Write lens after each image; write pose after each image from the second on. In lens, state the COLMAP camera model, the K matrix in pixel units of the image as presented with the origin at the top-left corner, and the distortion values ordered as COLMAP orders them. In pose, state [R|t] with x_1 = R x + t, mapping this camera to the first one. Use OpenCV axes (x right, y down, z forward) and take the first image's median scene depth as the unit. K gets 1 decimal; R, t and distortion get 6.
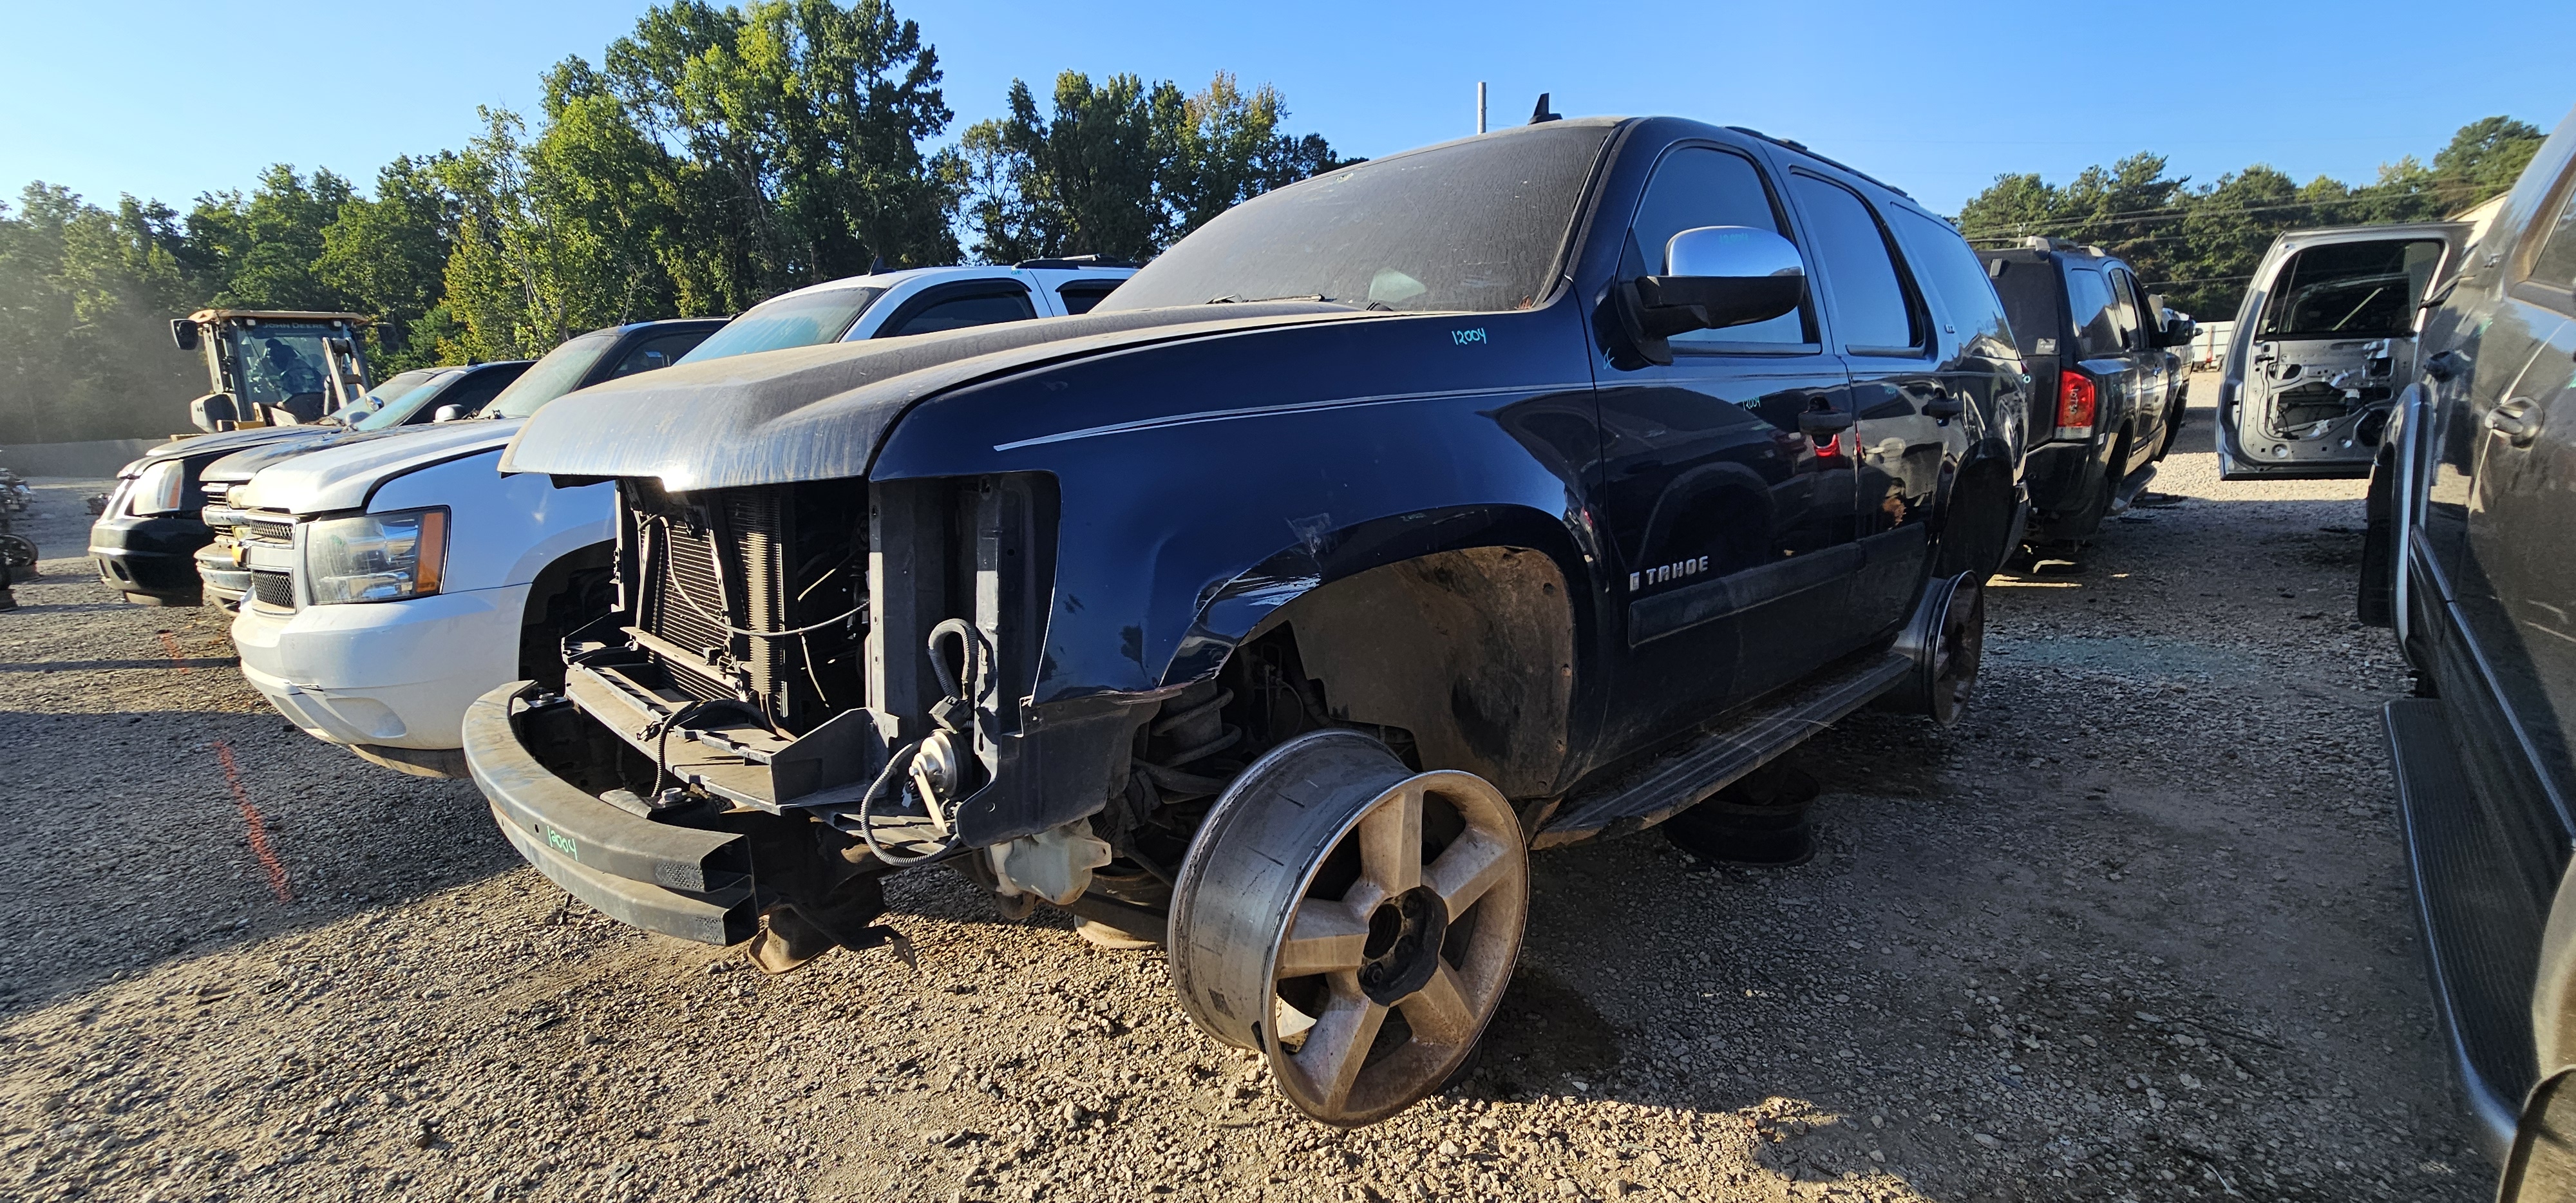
lens RADIAL K [[1073.1, 0, 1288.0], [0, 1073.1, 601.5], [0, 0, 1]] dist [-0.003809, 0.000032]
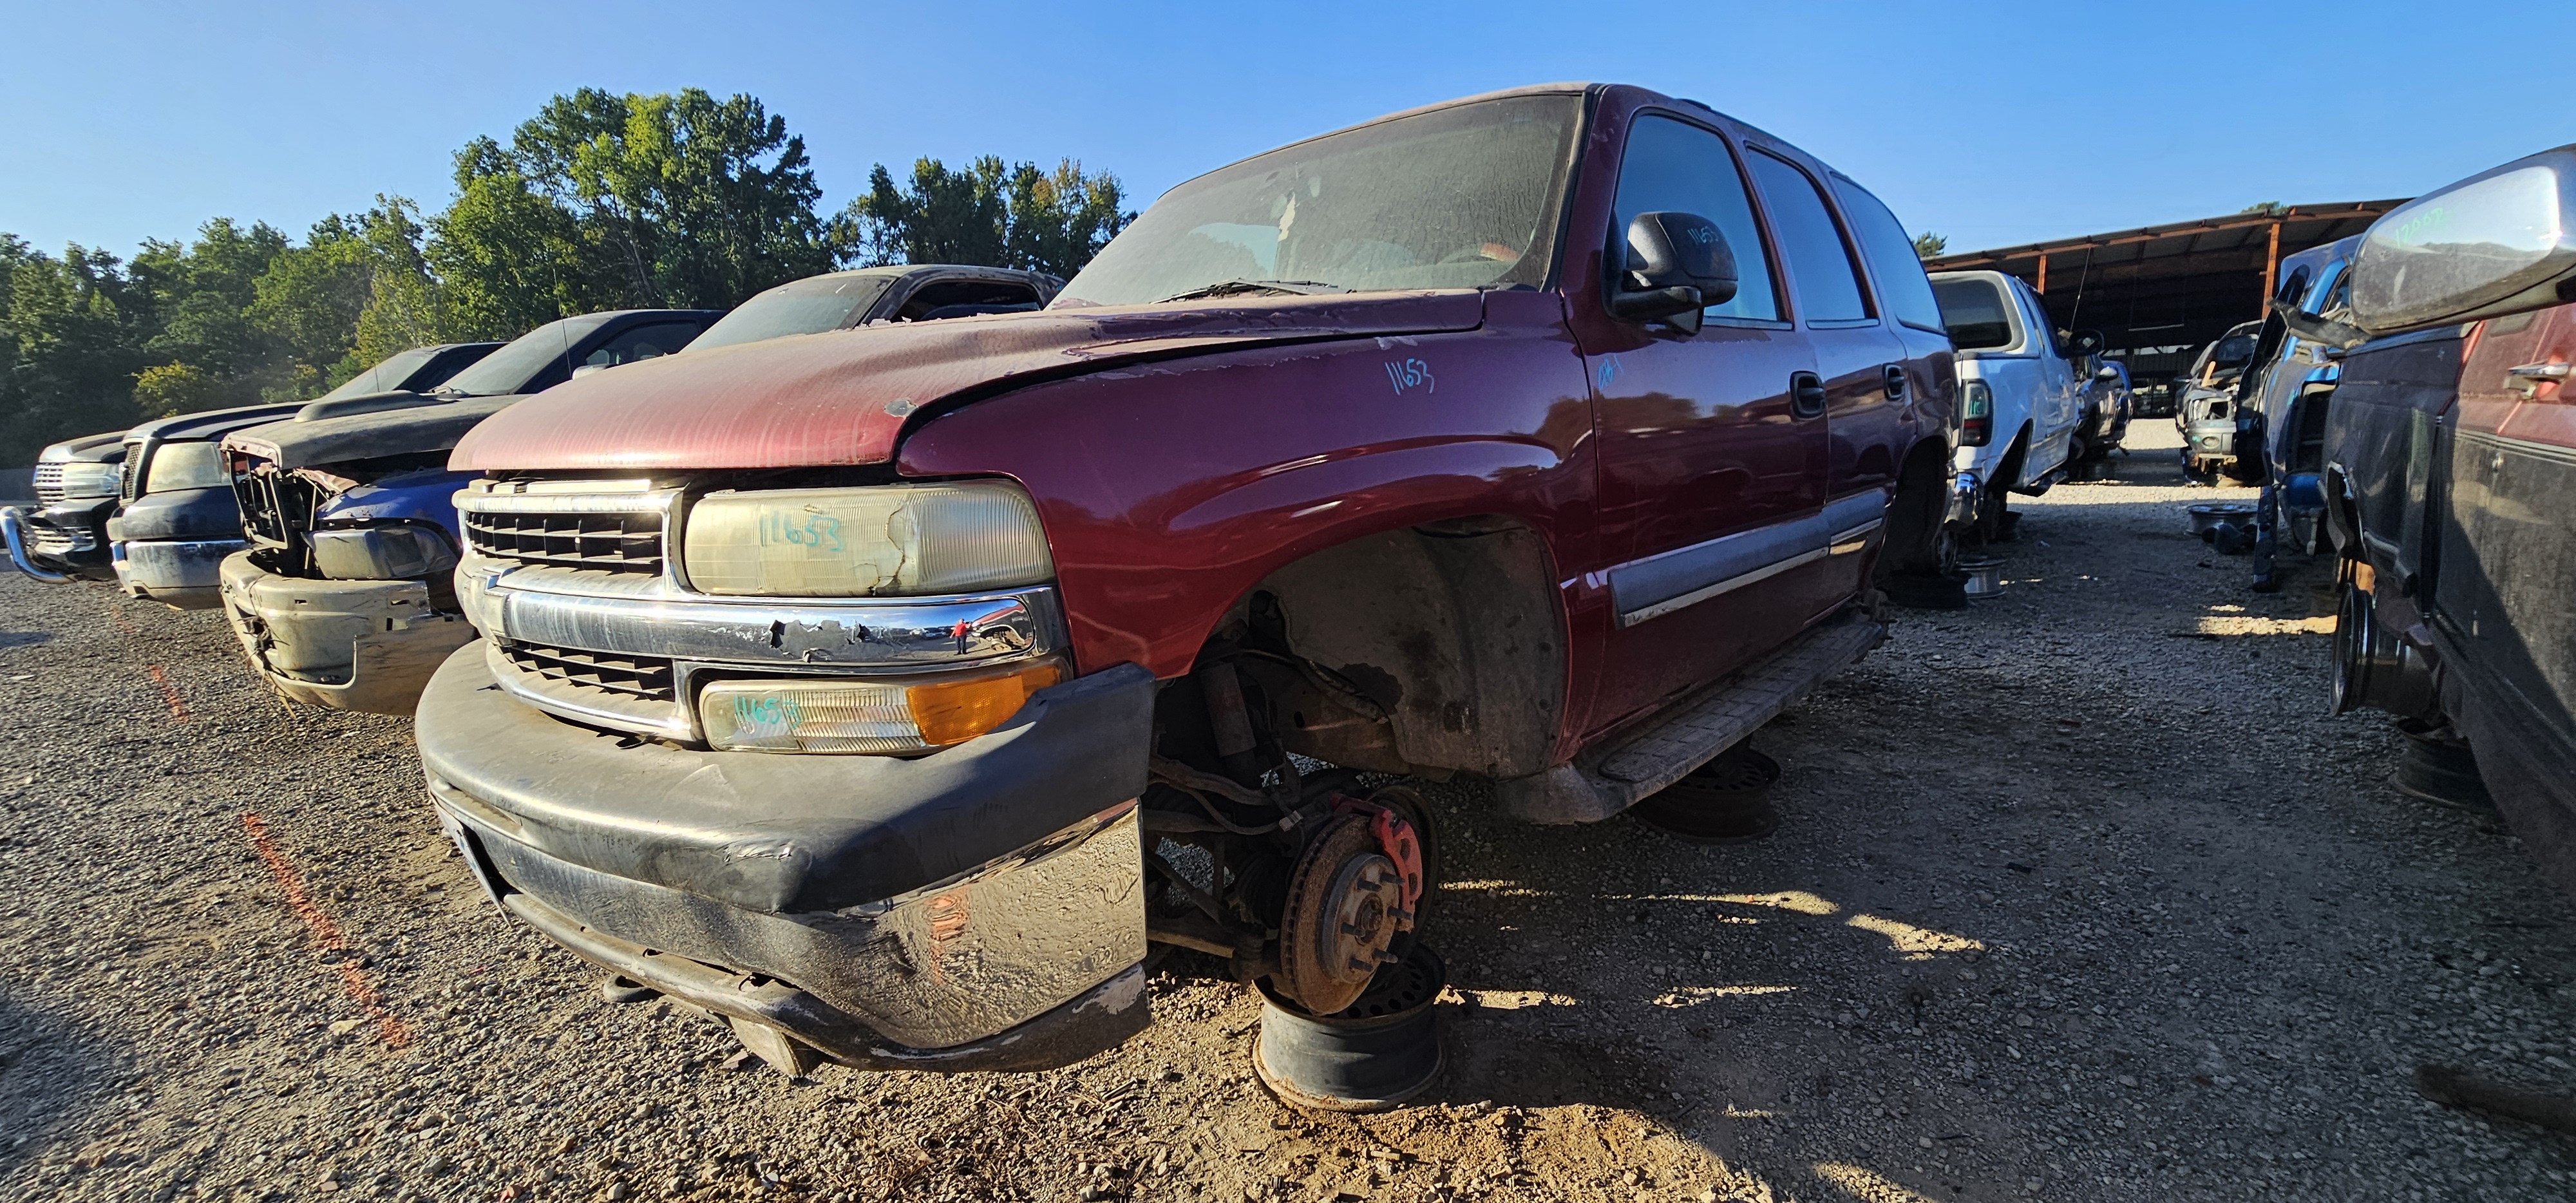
lens RADIAL K [[1073.1, 0, 1288.0], [0, 1073.1, 601.5], [0, 0, 1]] dist [-0.003809, 0.000032]
pose [[0.999523, 0.007004, 0.030095, 0.152652], [-0.005806, 0.999195, -0.039701, 0.024278], [-0.030349, 0.039507, 0.998758, -0.139759]]
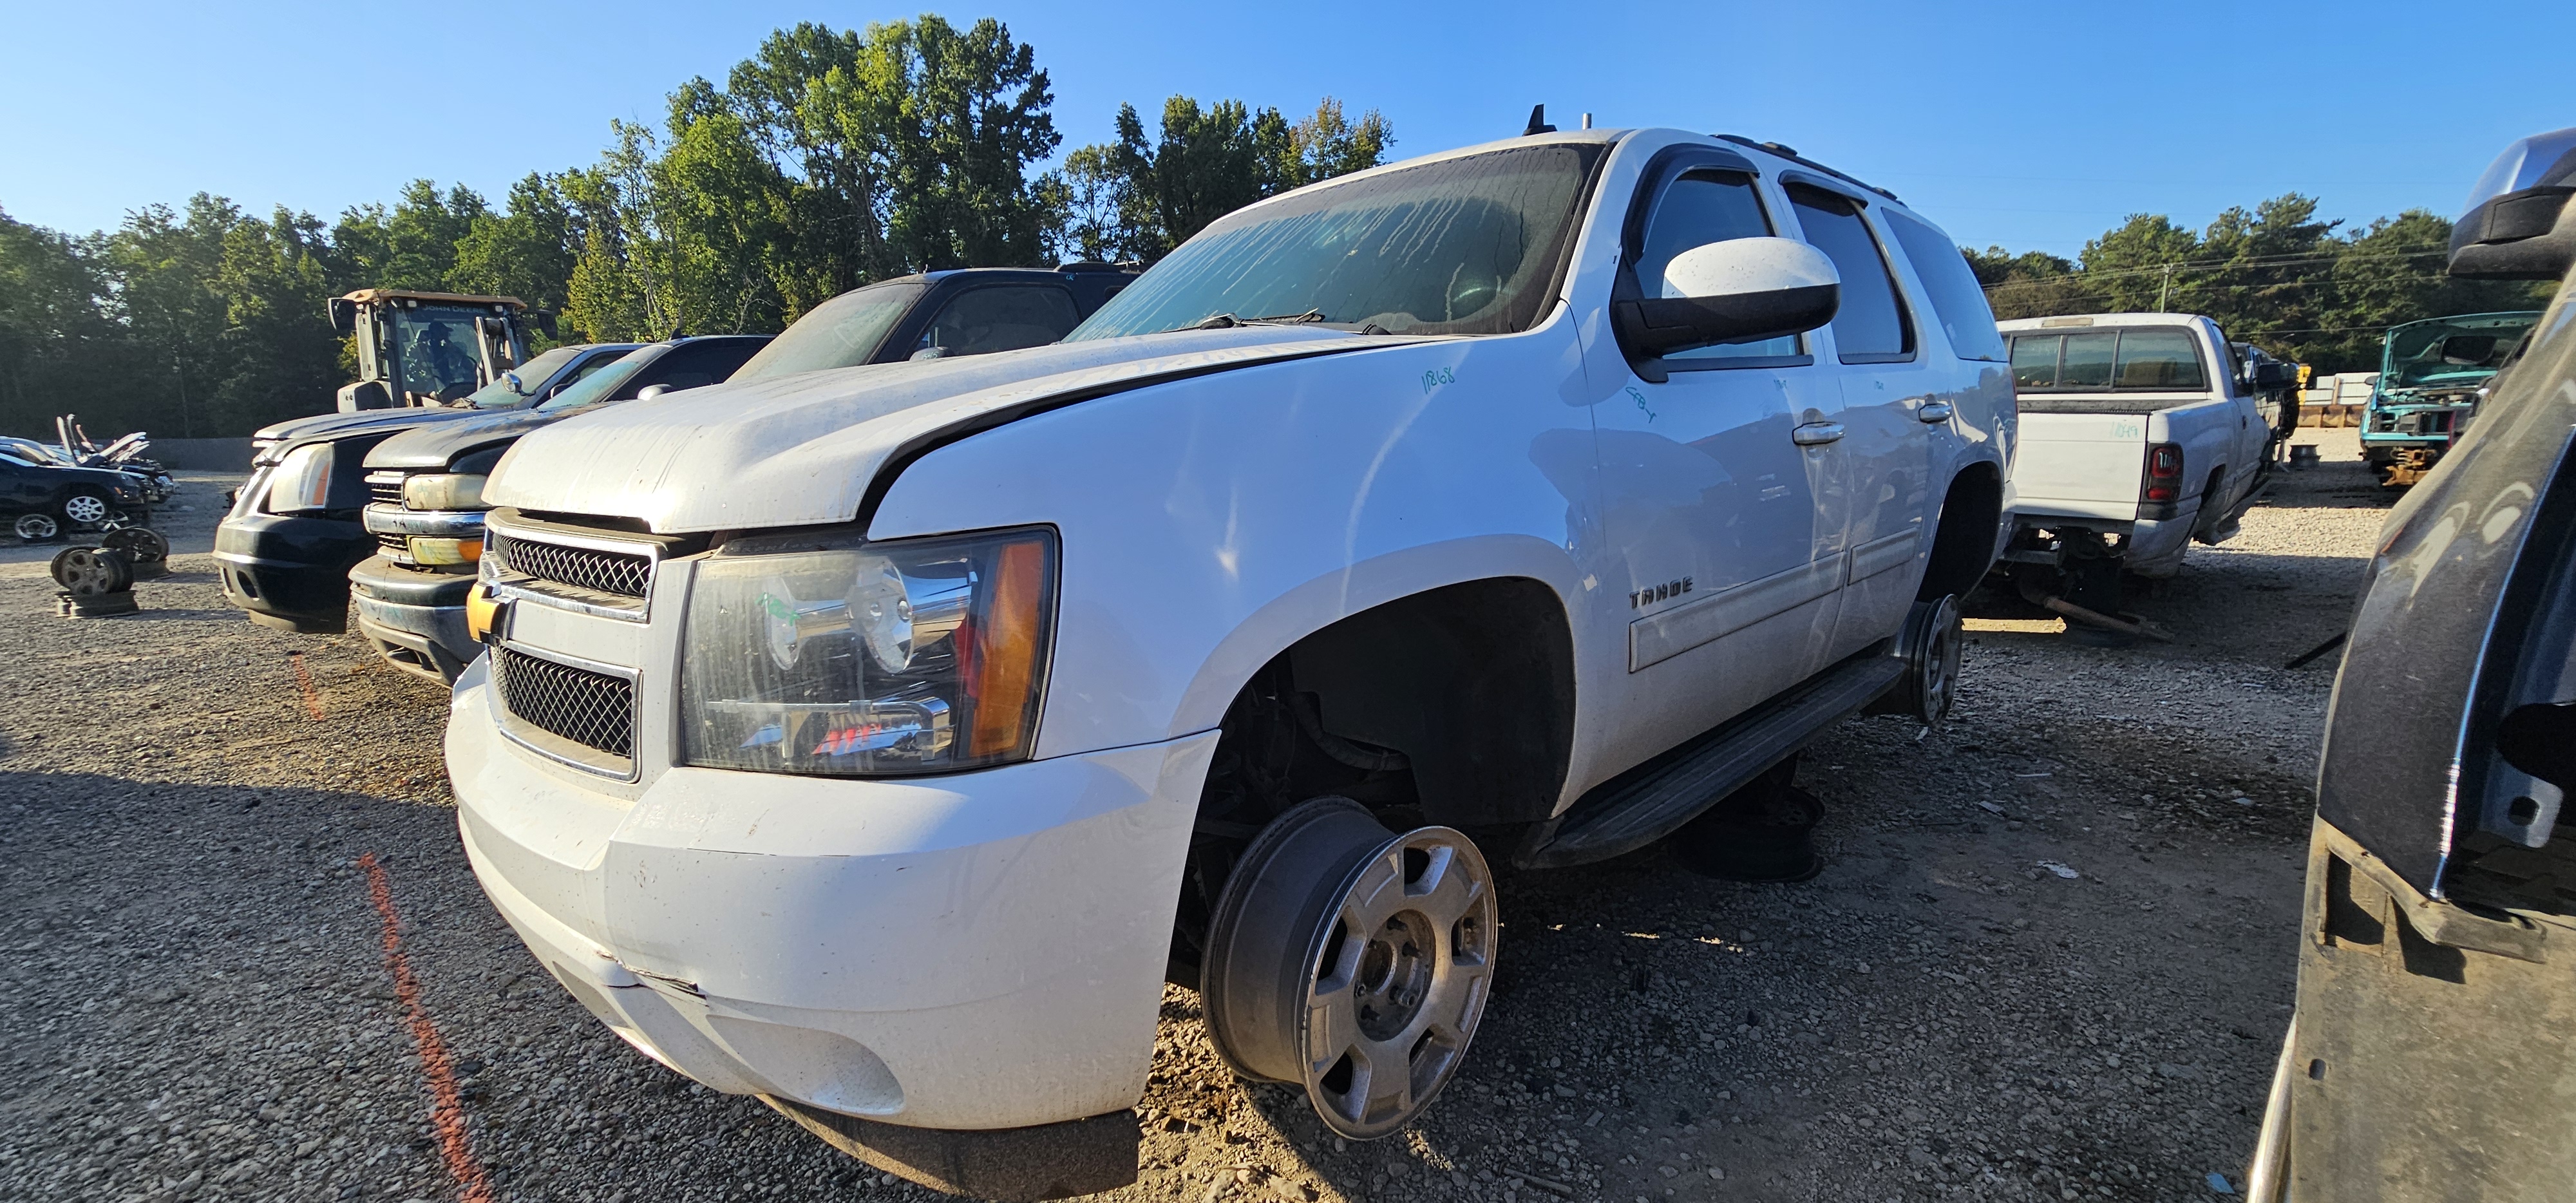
lens RADIAL K [[1073.1, 0, 1288.0], [0, 1073.1, 601.5], [0, 0, 1]] dist [-0.003809, 0.000032]
pose [[0.997520, 0.036276, -0.060316, -0.023974], [-0.037907, 0.998940, -0.026120, -0.001974], [0.059304, 0.028341, 0.997838, 0.022157]]
